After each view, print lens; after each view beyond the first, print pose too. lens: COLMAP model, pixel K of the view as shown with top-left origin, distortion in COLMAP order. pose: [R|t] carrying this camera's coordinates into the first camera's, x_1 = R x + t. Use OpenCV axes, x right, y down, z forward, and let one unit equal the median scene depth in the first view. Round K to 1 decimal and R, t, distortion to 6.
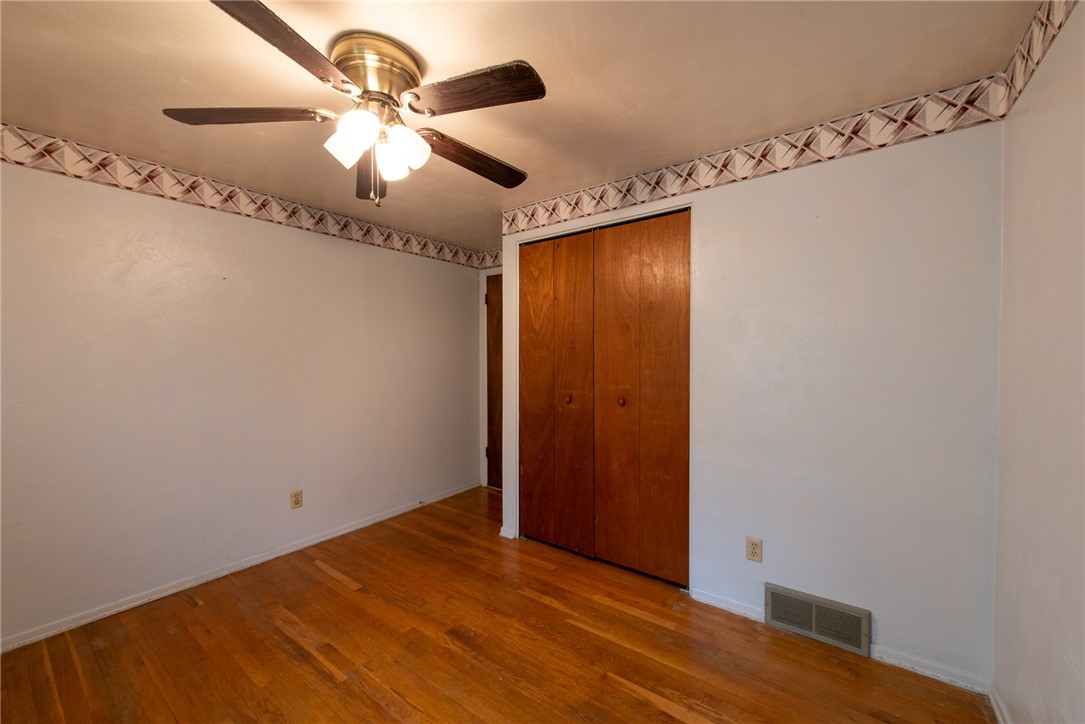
lens RADIAL K [[426.5, 0, 543.0], [0, 426.5, 361.5], [0, 0, 1]] dist [0.011321, -0.002342]
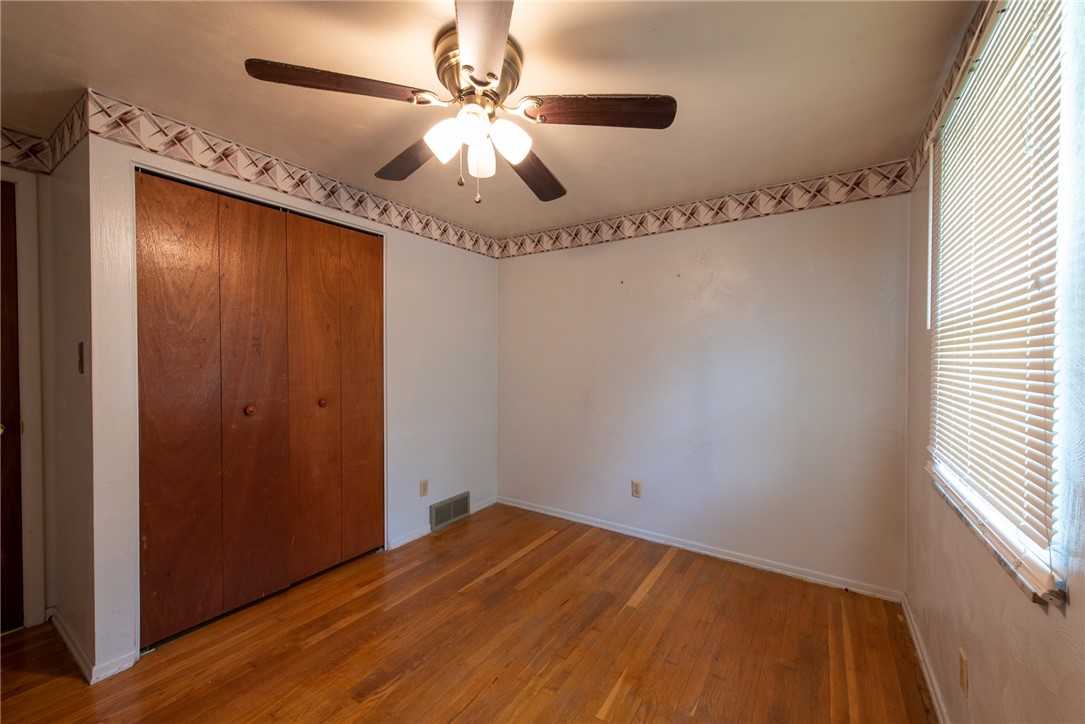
lens RADIAL K [[426.5, 0, 538.7], [0, 426.5, 363.6], [0, 0, 1]] dist [0.011321, -0.002342]
pose [[-0.054103, -0.004608, 0.998525, -0.829203], [0.012776, 0.999904, 0.005306, 0.006151], [-0.998454, 0.013044, -0.054039, 0.565077]]
